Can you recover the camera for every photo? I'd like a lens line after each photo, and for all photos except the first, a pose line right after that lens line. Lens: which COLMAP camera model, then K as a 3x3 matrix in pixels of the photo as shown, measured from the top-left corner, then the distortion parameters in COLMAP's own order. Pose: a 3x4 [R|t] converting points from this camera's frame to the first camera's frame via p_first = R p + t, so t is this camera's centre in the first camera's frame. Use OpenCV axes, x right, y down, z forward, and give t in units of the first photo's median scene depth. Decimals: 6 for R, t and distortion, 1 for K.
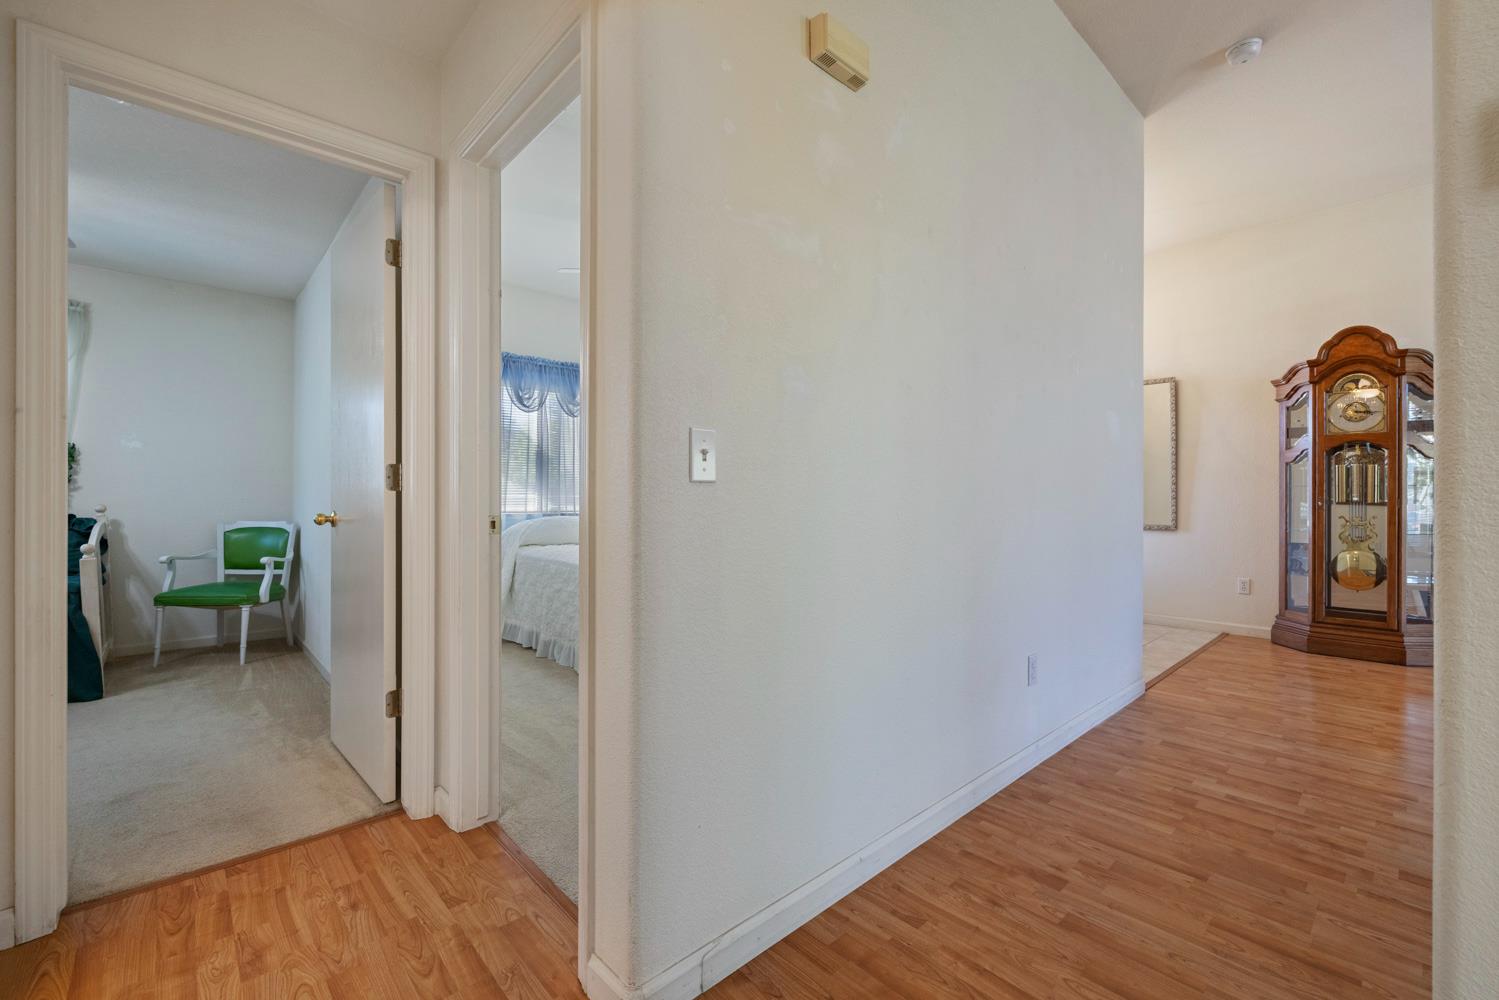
lens RADIAL K [[628.6, 0, 749.1], [0, 628.6, 498.1], [0, 0, 1]] dist [-0.000610, -0.000595]
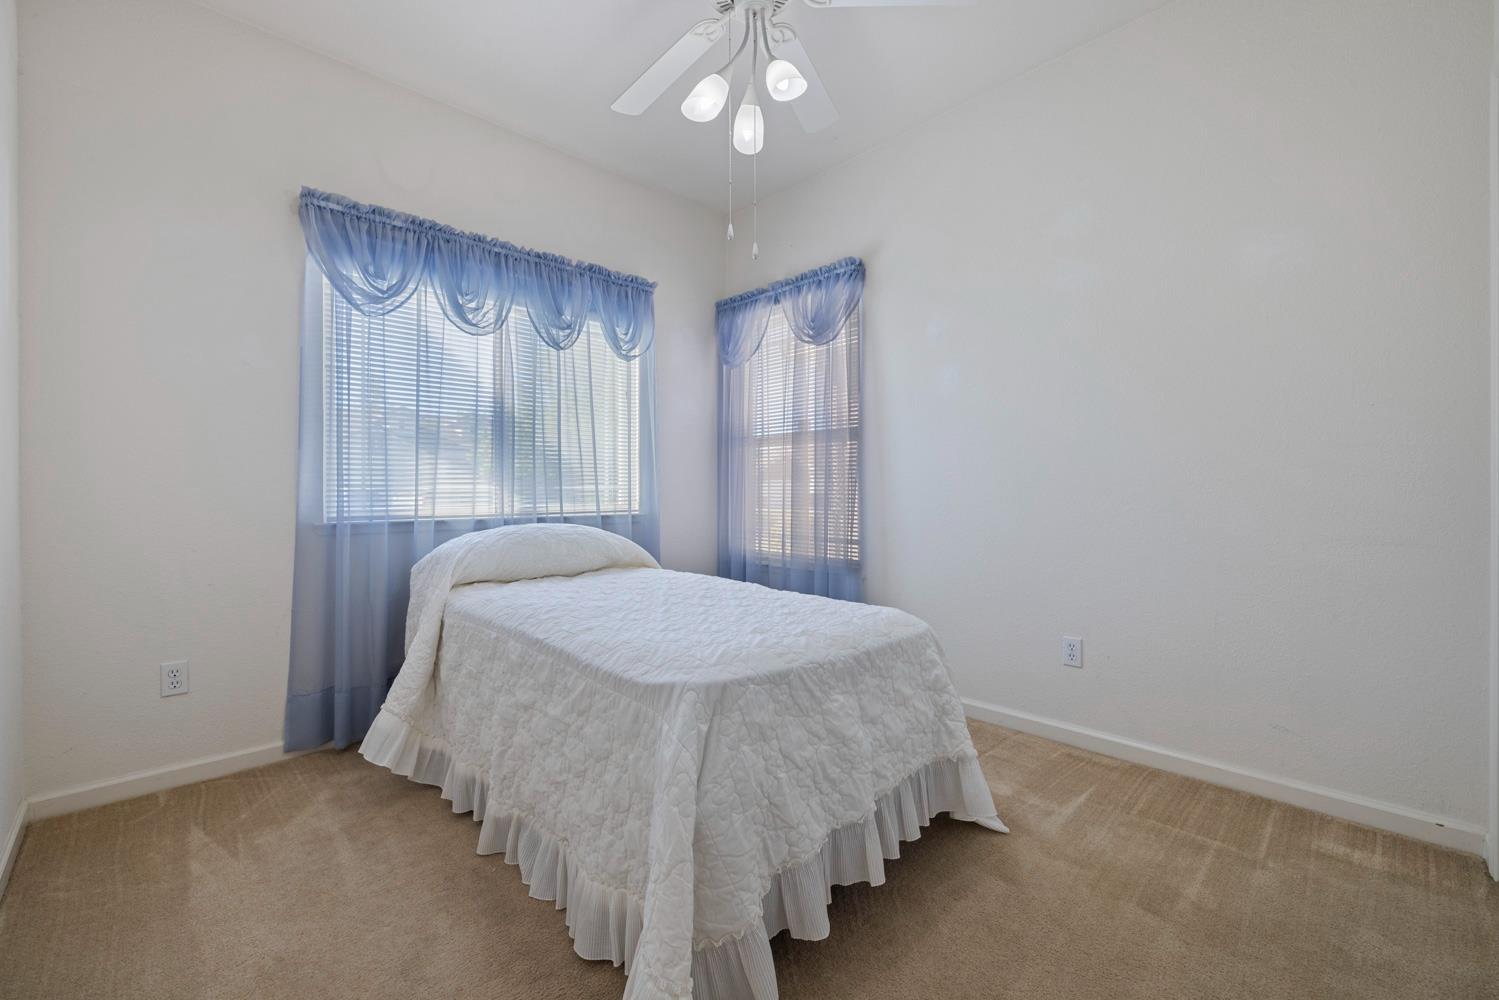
lens RADIAL K [[628.6, 0, 742.6], [0, 628.6, 495.6], [0, 0, 1]] dist [-0.000610, -0.000595]
pose [[0.999879, -0.006415, 0.014185, -0.161255], [0.006294, 0.999943, 0.008614, 0.001010], [-0.014240, -0.008524, 0.999862, 0.569168]]
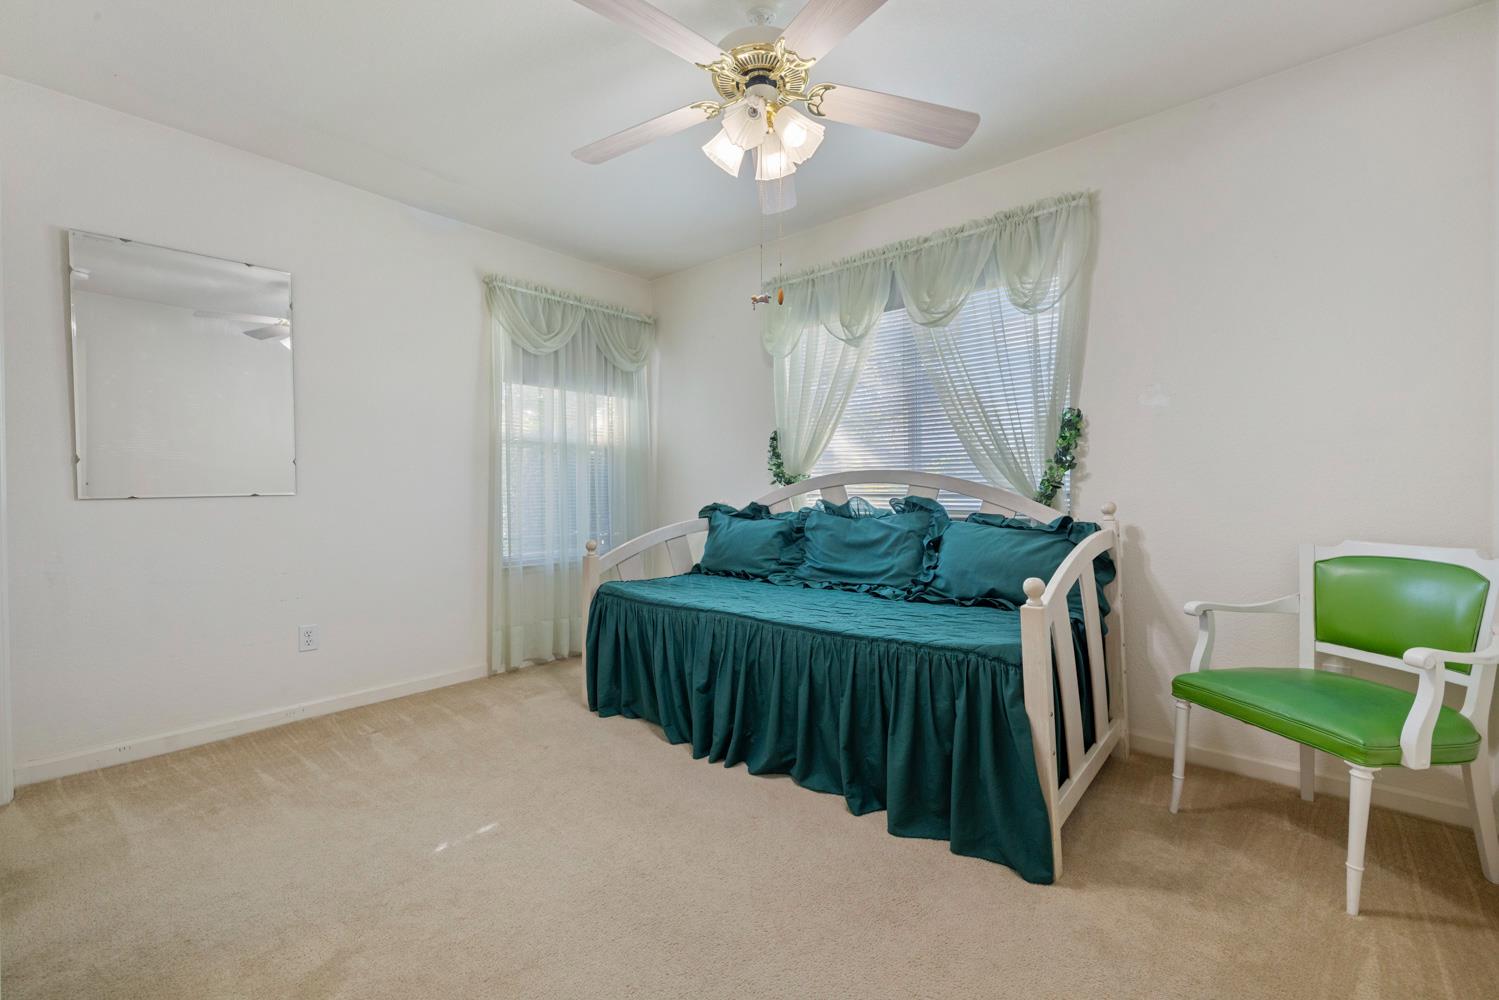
lens RADIAL K [[628.6, 0, 739.4], [0, 628.6, 492.9], [0, 0, 1]] dist [-0.000610, -0.000595]
pose [[0.104515, 0.001896, -0.994521, -0.440955], [0.004036, 0.999989, 0.002331, -0.001364], [0.994515, -0.004258, 0.104506, 0.558603]]
